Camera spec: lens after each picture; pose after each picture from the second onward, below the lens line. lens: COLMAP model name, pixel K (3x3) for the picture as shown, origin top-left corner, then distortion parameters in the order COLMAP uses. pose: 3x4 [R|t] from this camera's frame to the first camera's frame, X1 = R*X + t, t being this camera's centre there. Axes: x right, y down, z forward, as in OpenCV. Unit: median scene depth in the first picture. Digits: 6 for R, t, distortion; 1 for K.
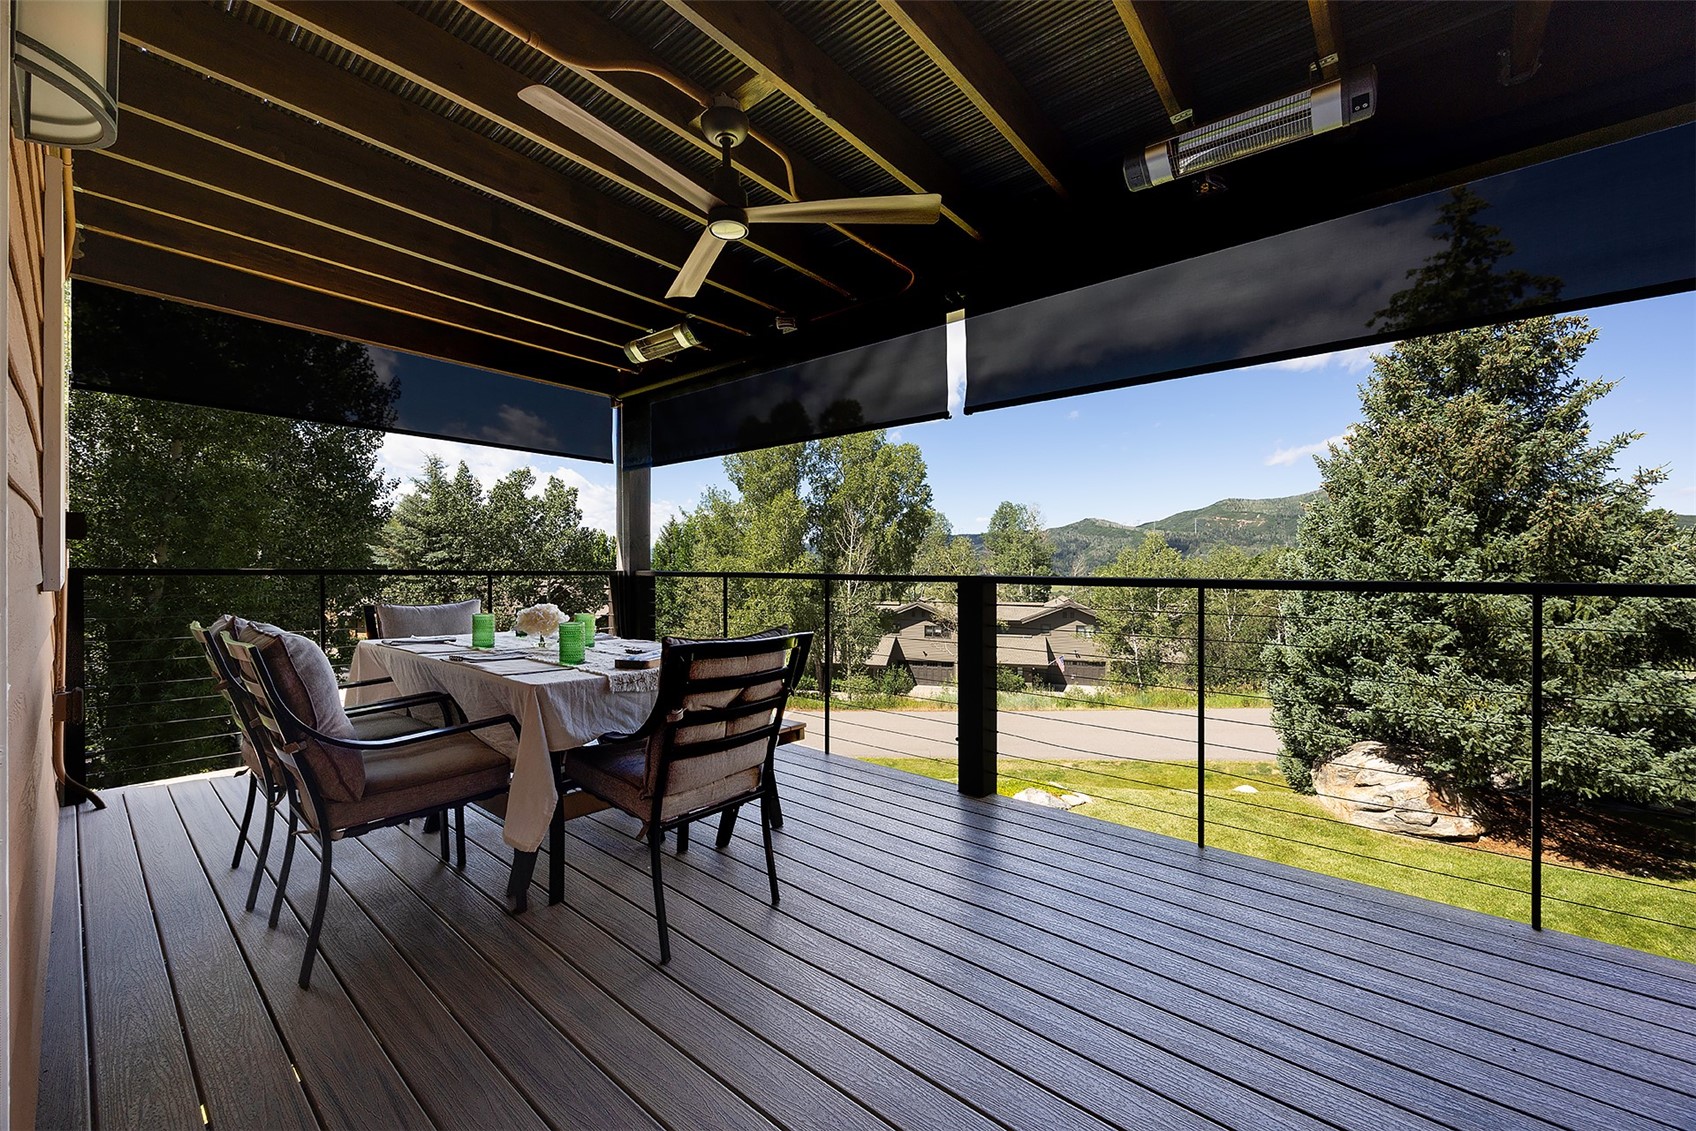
lens RADIAL K [[646.3, 0, 856.5], [0, 646.3, 568.7], [0, 0, 1]] dist [-0.001270, 0.001313]
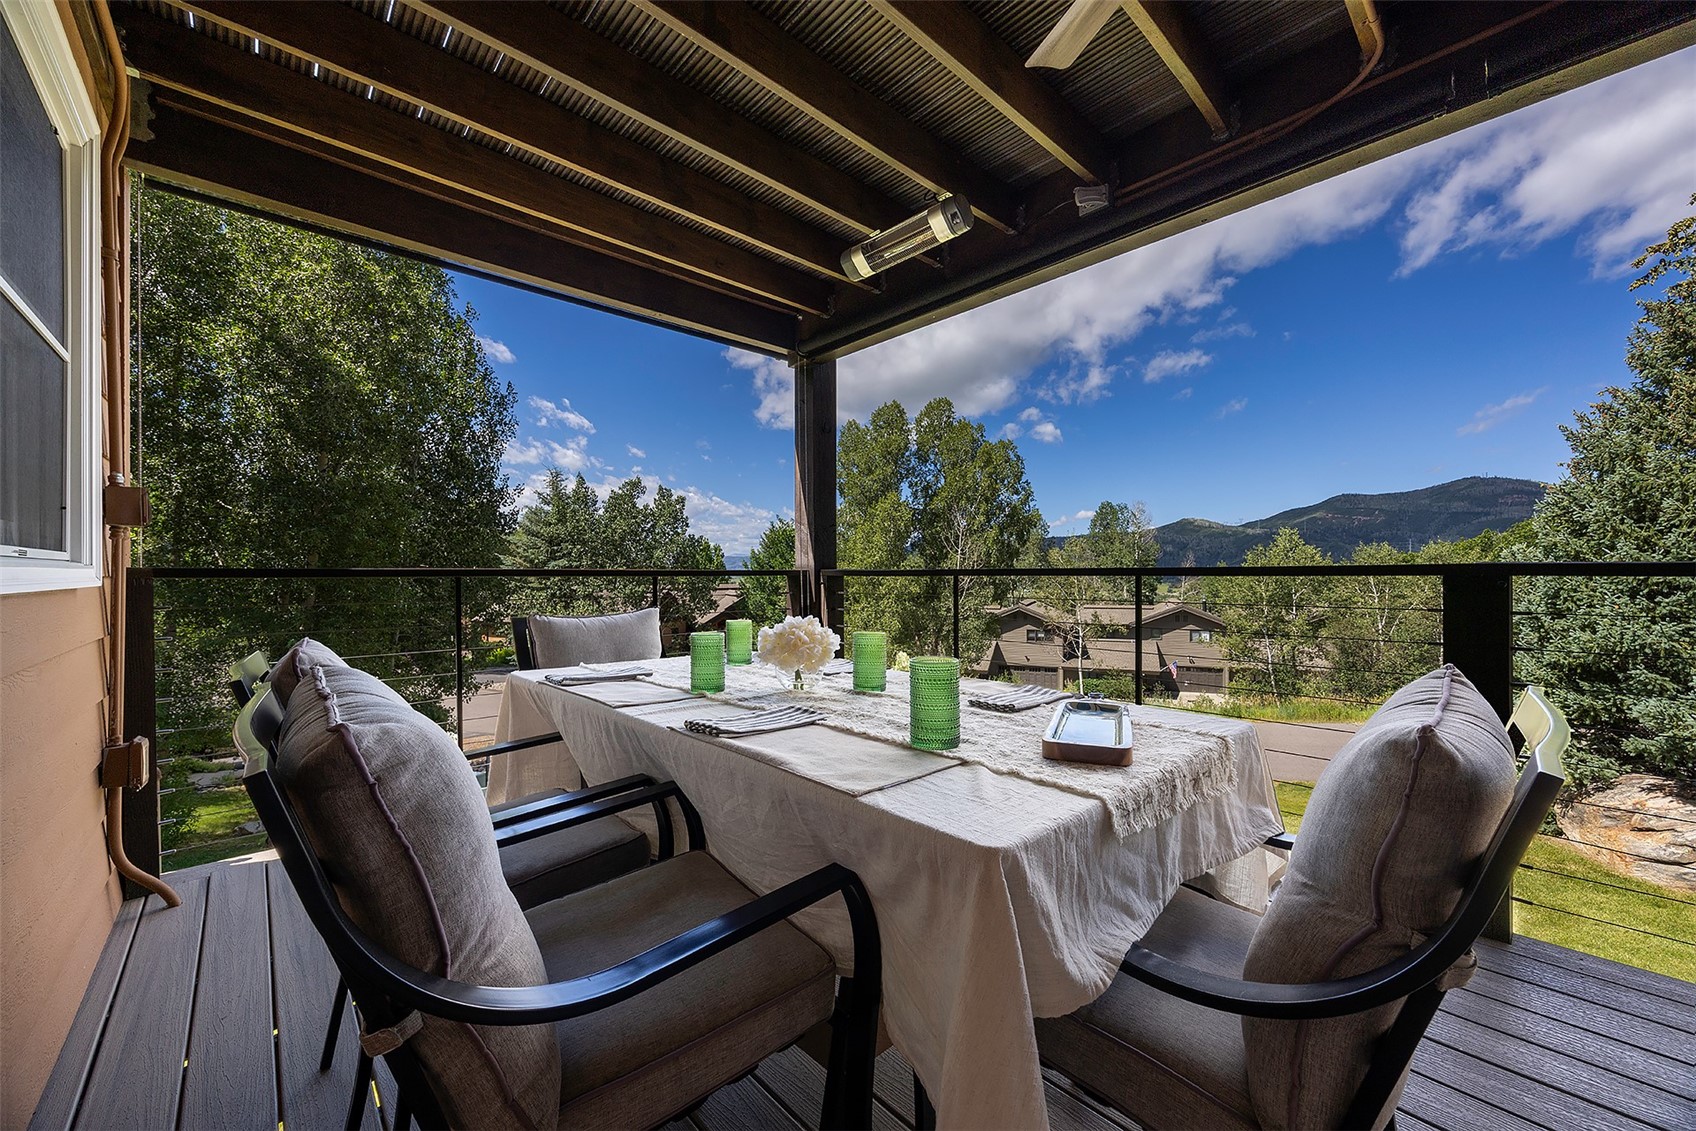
lens RADIAL K [[646.3, 0, 874.8], [0, 646.3, 583.8], [0, 0, 1]] dist [-0.001270, 0.001313]
pose [[0.994230, -0.012582, -0.106531, -0.075589], [0.014090, 0.999811, 0.013416, 0.003487], [0.106342, -0.014839, 0.994219, 0.090833]]
